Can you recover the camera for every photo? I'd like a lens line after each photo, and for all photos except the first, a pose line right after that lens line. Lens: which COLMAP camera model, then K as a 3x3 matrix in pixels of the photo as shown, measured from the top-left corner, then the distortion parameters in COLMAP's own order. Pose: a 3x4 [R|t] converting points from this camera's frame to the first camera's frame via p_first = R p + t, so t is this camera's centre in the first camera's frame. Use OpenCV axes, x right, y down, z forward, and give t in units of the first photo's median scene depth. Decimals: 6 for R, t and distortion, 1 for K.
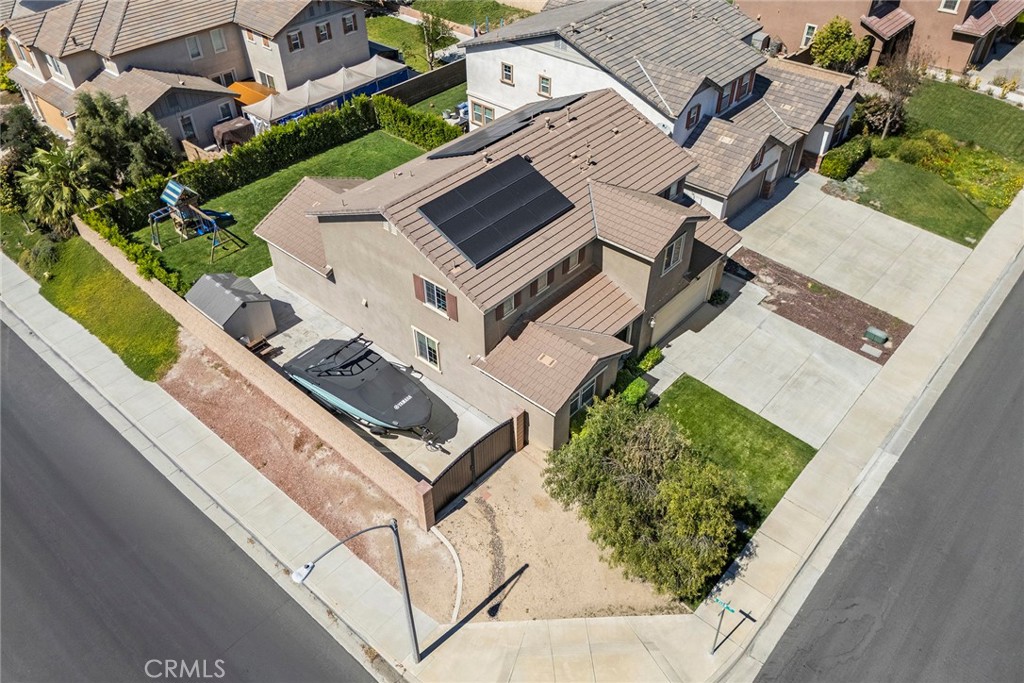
lens RADIAL K [[755.7, 0, 510.4], [0, 755.7, 359.5], [0, 0, 1]] dist [0.031855, -0.001300]
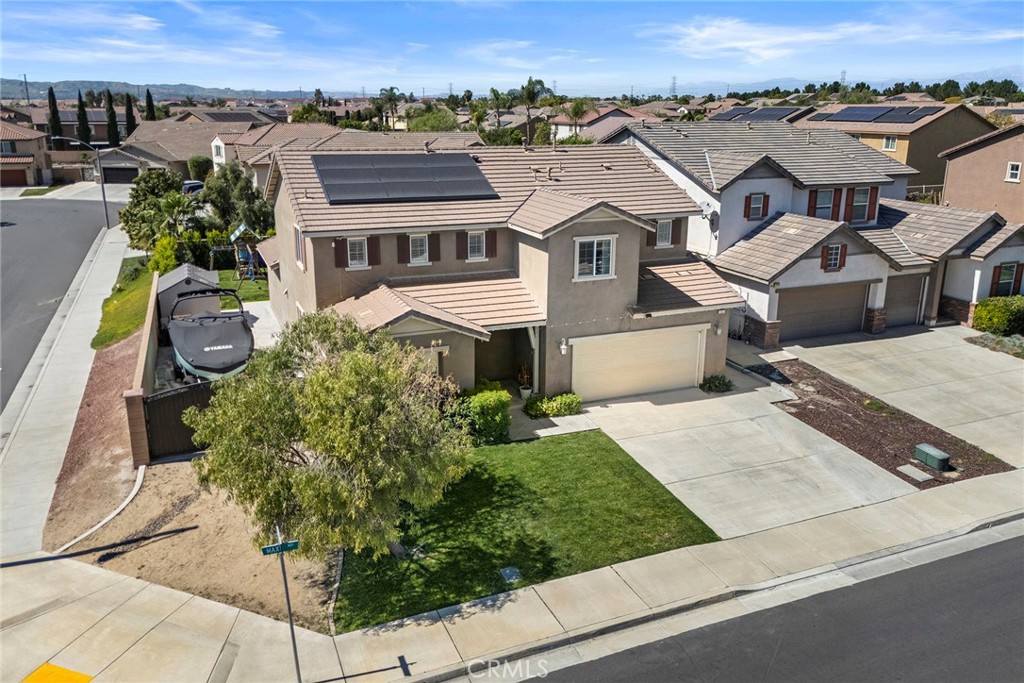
lens RADIAL K [[802.9, 0, 512.5], [0, 802.9, 318.6], [0, 0, 1]] dist [0.036167, -0.000999]
pose [[0.899325, 0.122810, -0.419681, 0.442619], [-0.298115, 0.874334, -0.382972, 0.230714], [0.319908, 0.469530, 0.822922, 0.290243]]
